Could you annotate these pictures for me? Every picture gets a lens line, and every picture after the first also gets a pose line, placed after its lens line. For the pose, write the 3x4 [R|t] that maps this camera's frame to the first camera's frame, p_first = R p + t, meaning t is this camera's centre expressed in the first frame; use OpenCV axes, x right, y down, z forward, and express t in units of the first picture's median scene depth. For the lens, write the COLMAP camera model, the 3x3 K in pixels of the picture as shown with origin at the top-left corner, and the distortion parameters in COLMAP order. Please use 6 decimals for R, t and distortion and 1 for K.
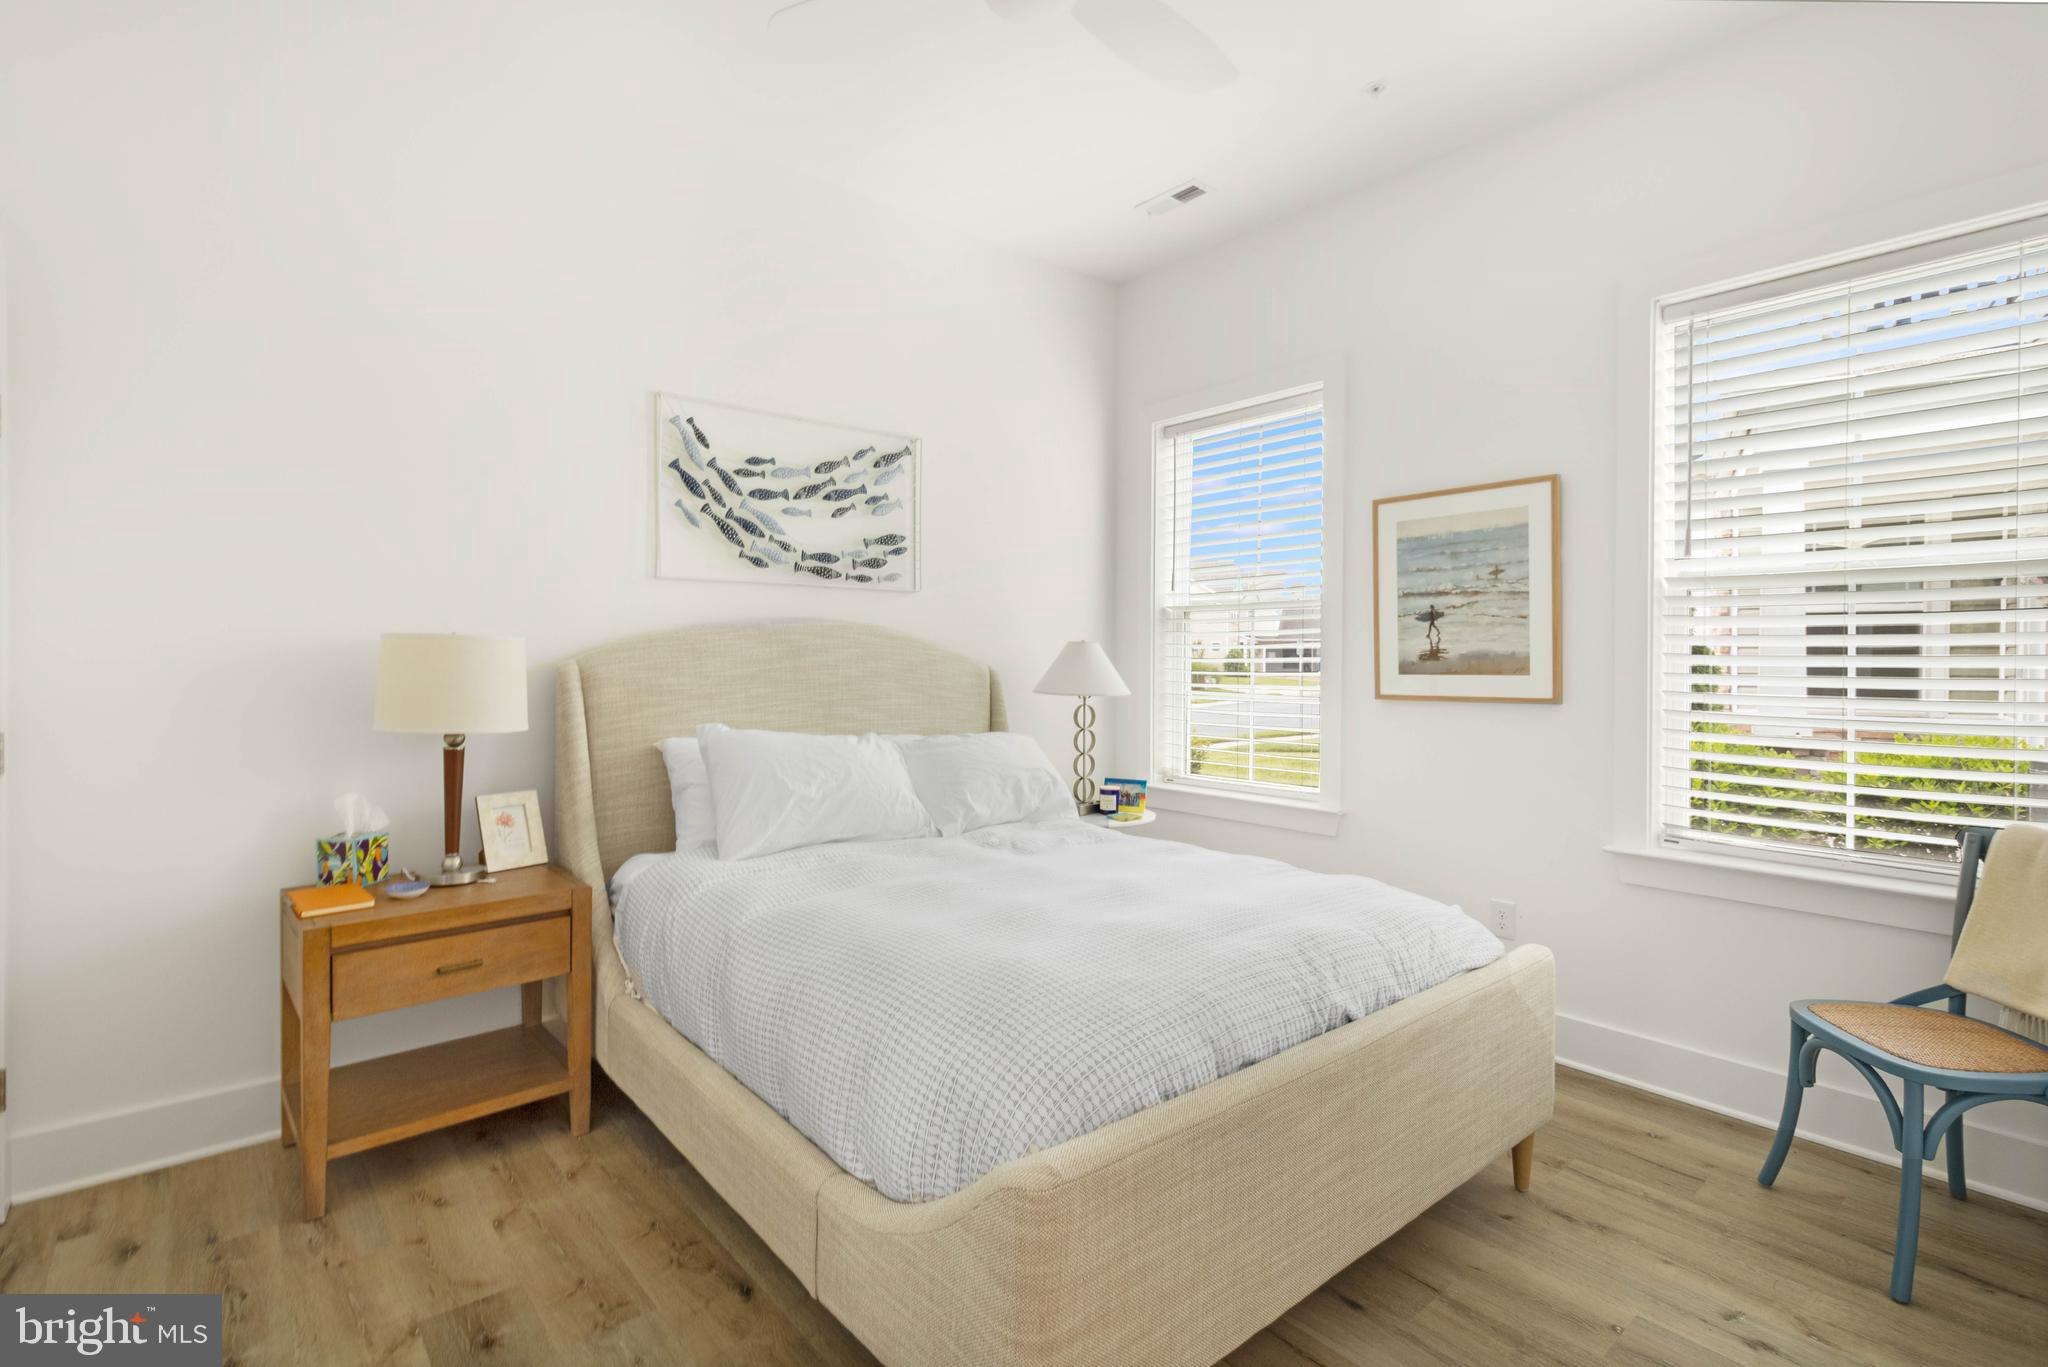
lens RADIAL K [[972.5, 0, 1033.6], [0, 972.5, 667.7], [0, 0, 1]] dist [-0.000403, 0.000613]
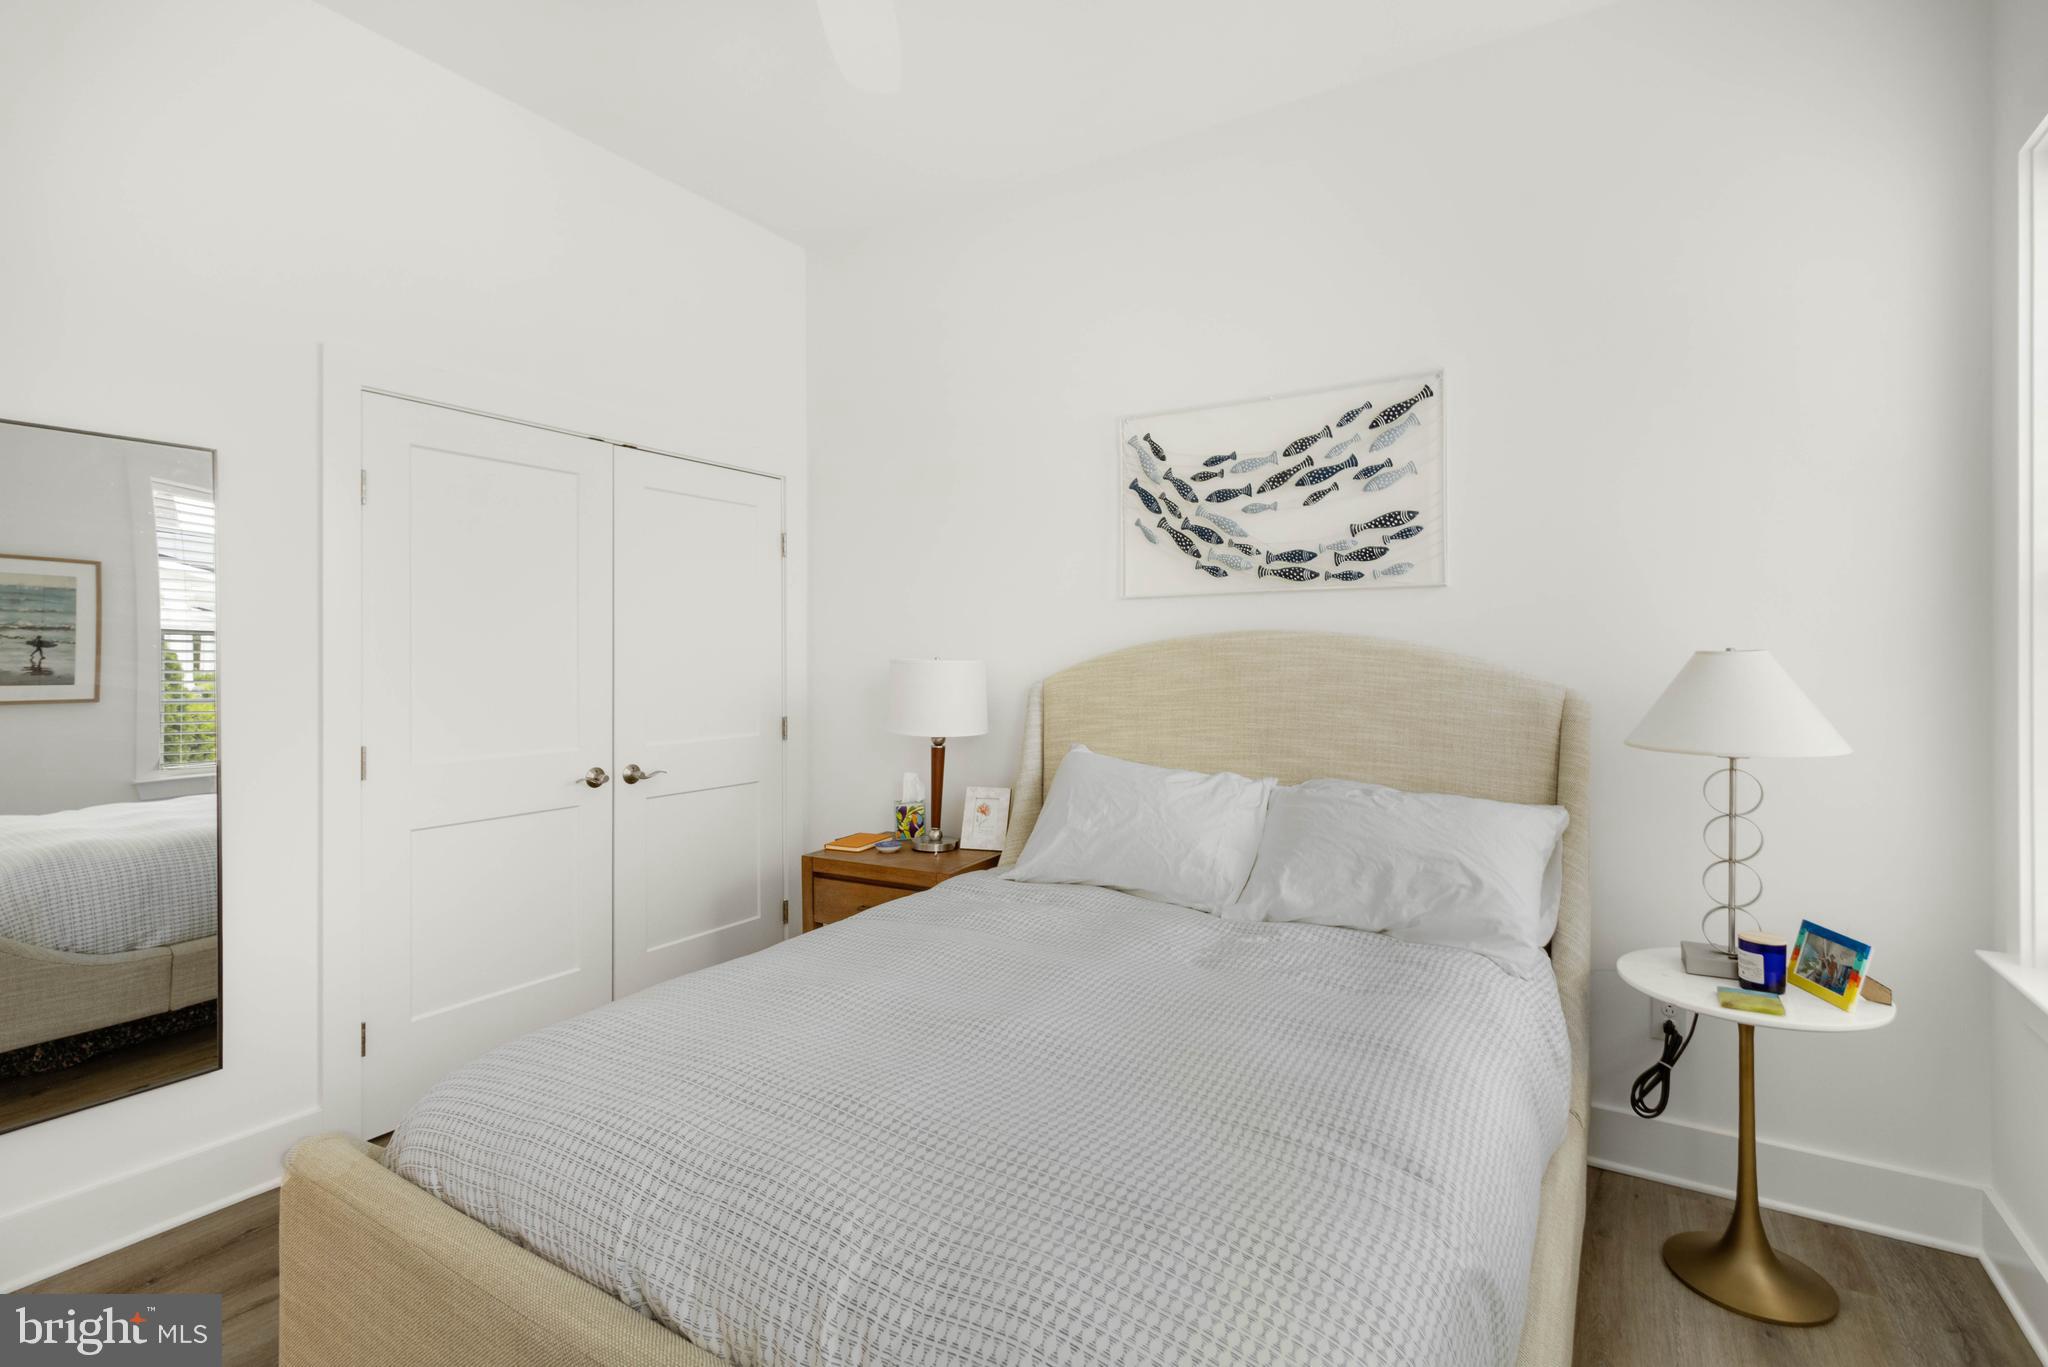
lens RADIAL K [[972.5, 0, 1033.6], [0, 972.5, 667.7], [0, 0, 1]] dist [-0.000403, 0.000613]
pose [[0.314945, 0.004336, -0.949100, 0.518915], [-0.001593, 0.999991, 0.004039, -0.021885], [0.949109, 0.000240, 0.314949, 0.545034]]
